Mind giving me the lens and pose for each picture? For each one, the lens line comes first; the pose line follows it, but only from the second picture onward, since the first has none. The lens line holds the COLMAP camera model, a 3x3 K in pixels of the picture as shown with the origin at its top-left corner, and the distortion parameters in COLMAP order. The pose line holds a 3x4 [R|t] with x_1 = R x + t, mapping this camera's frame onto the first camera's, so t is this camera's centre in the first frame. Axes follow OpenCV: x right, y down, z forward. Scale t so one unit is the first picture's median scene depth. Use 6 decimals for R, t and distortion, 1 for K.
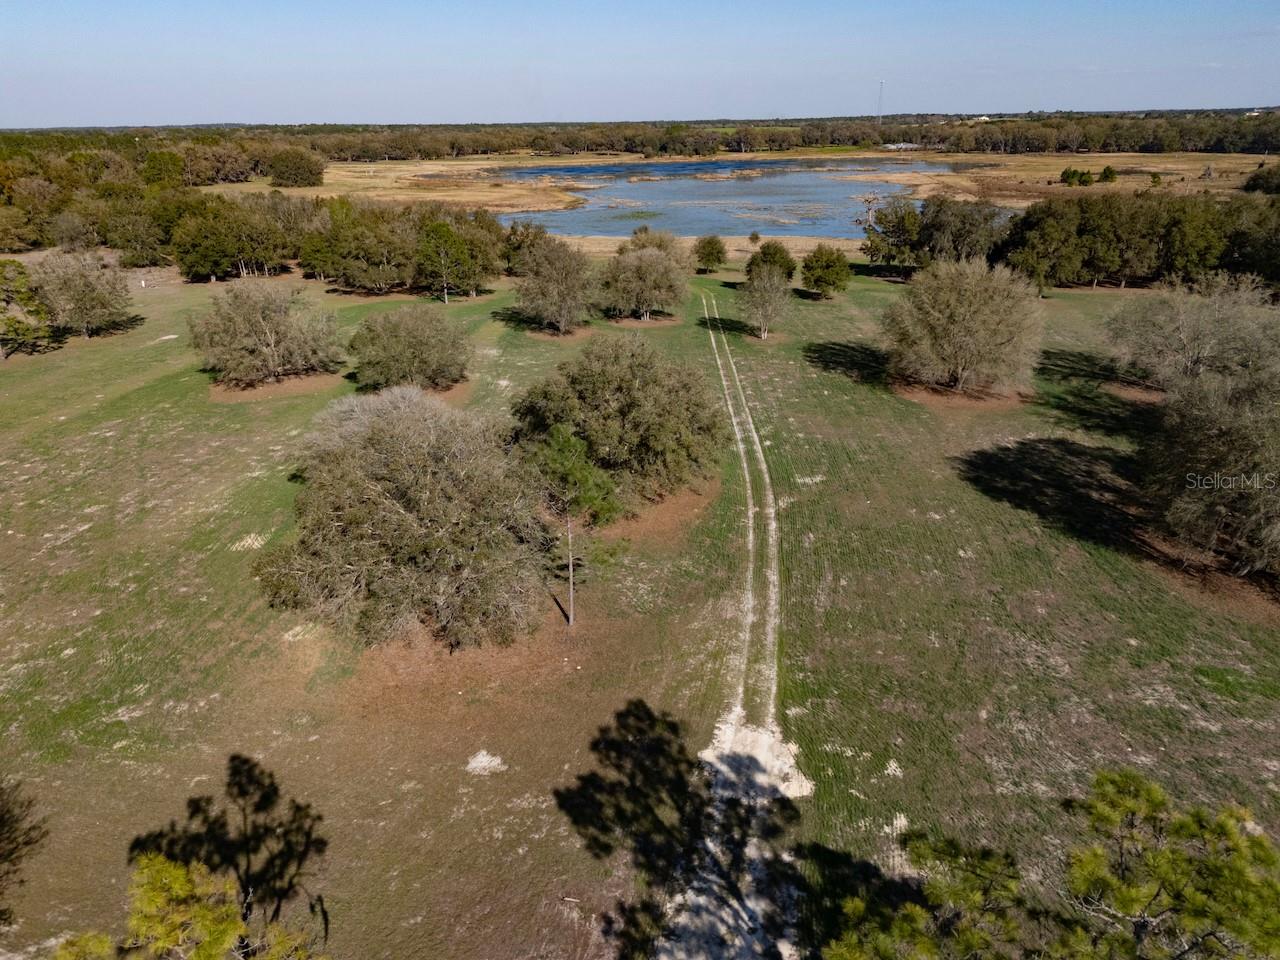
lens RADIAL K [[947.8, 0, 633.1], [0, 947.8, 481.0], [0, 0, 1]] dist [0.082794, -0.079561]
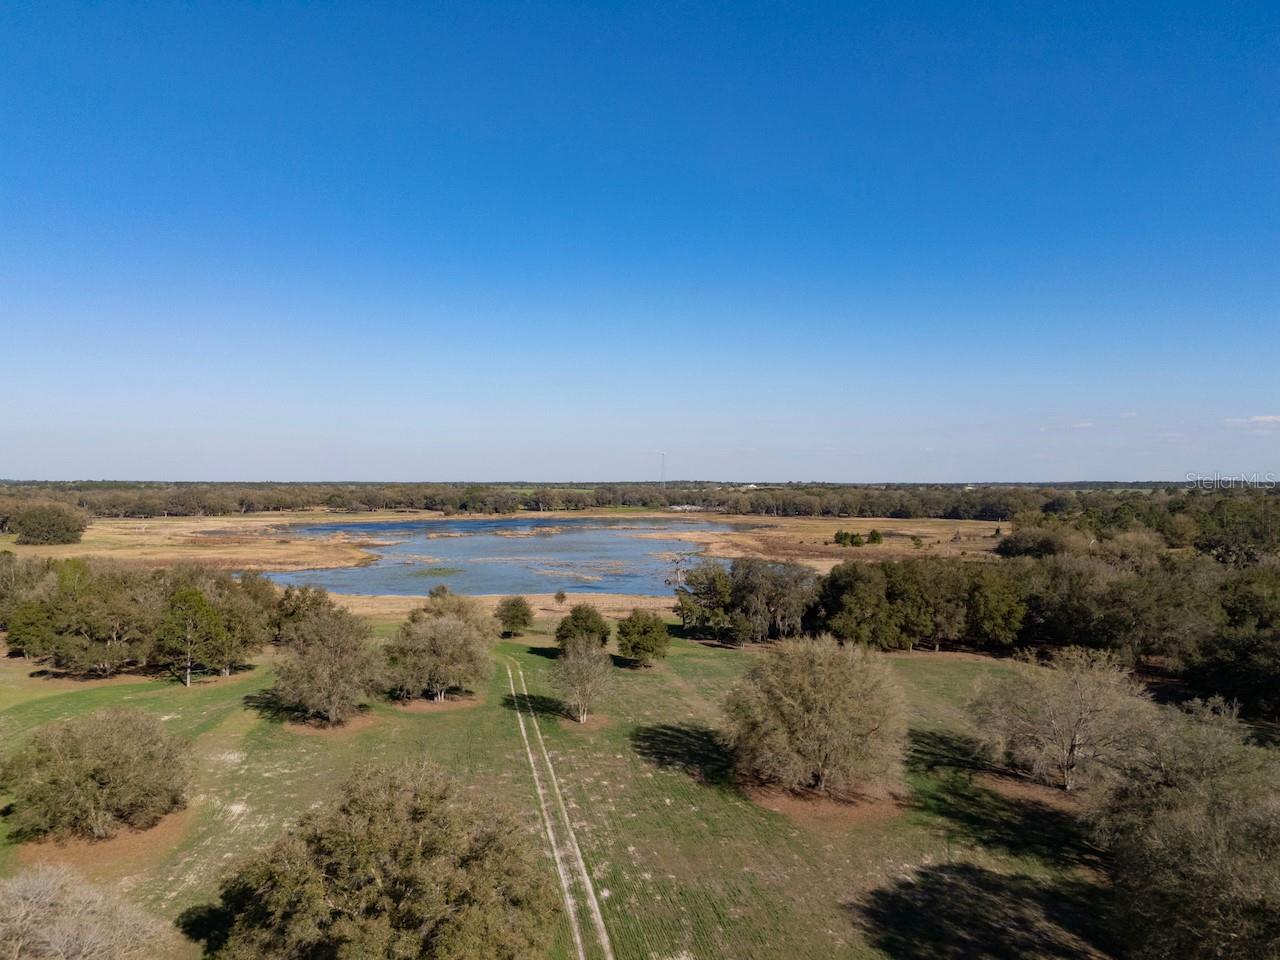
lens RADIAL K [[947.8, 0, 638.3], [0, 947.8, 475.4], [0, 0, 1]] dist [0.082794, -0.079561]
pose [[0.977608, 0.017922, 0.209668, 0.005682], [0.058660, 0.933661, -0.353320, -0.068895], [-0.202091, 0.357708, 0.911704, 0.183966]]
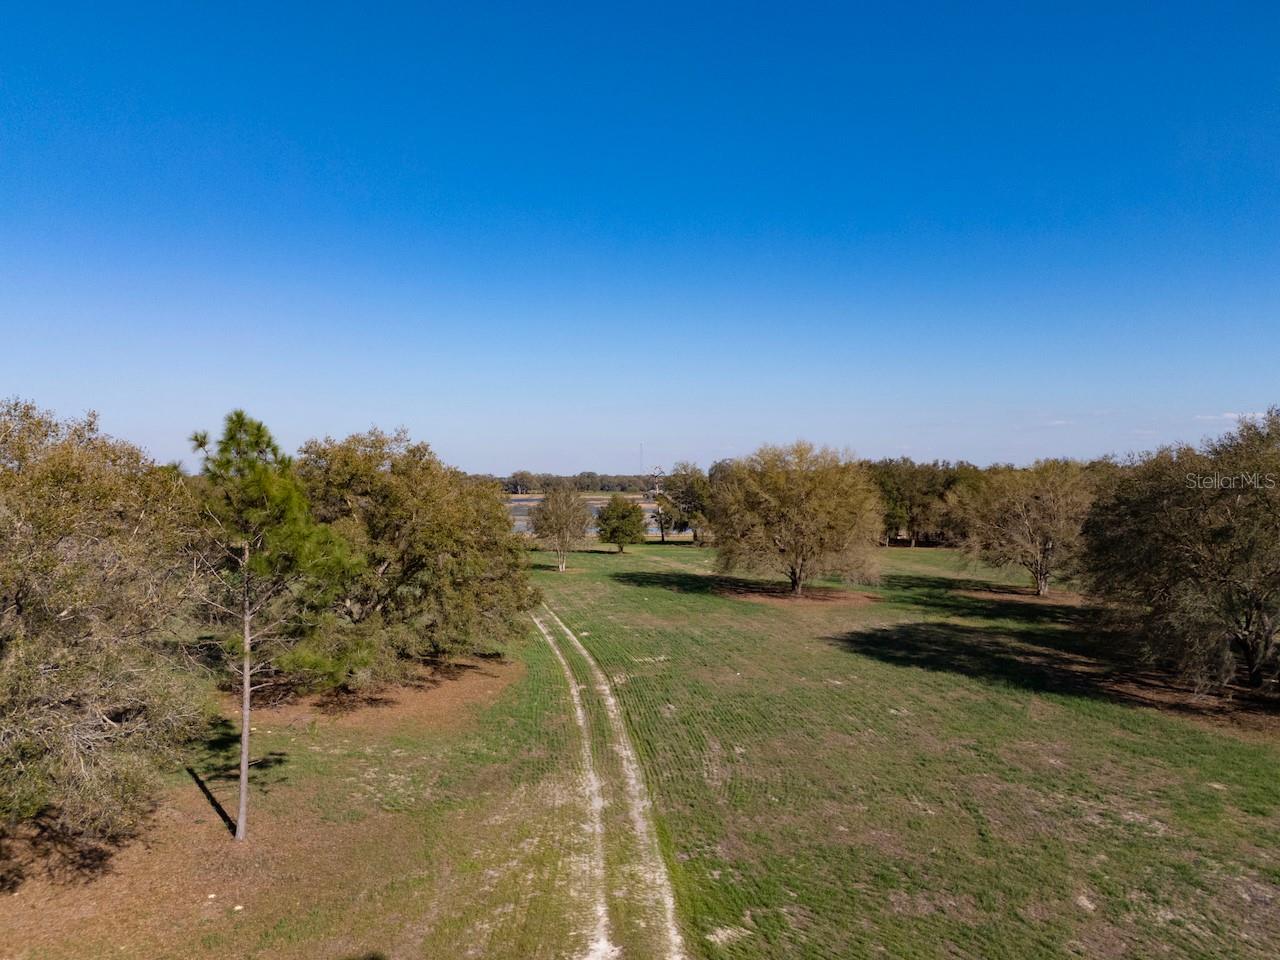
lens RADIAL K [[947.8, 0, 638.2], [0, 947.8, 471.3], [0, 0, 1]] dist [0.082794, -0.079561]
pose [[0.972717, 0.015863, 0.231452, 0.009129], [0.069500, 0.931915, -0.355955, 0.094394], [-0.221340, 0.362329, 0.905387, 0.247394]]
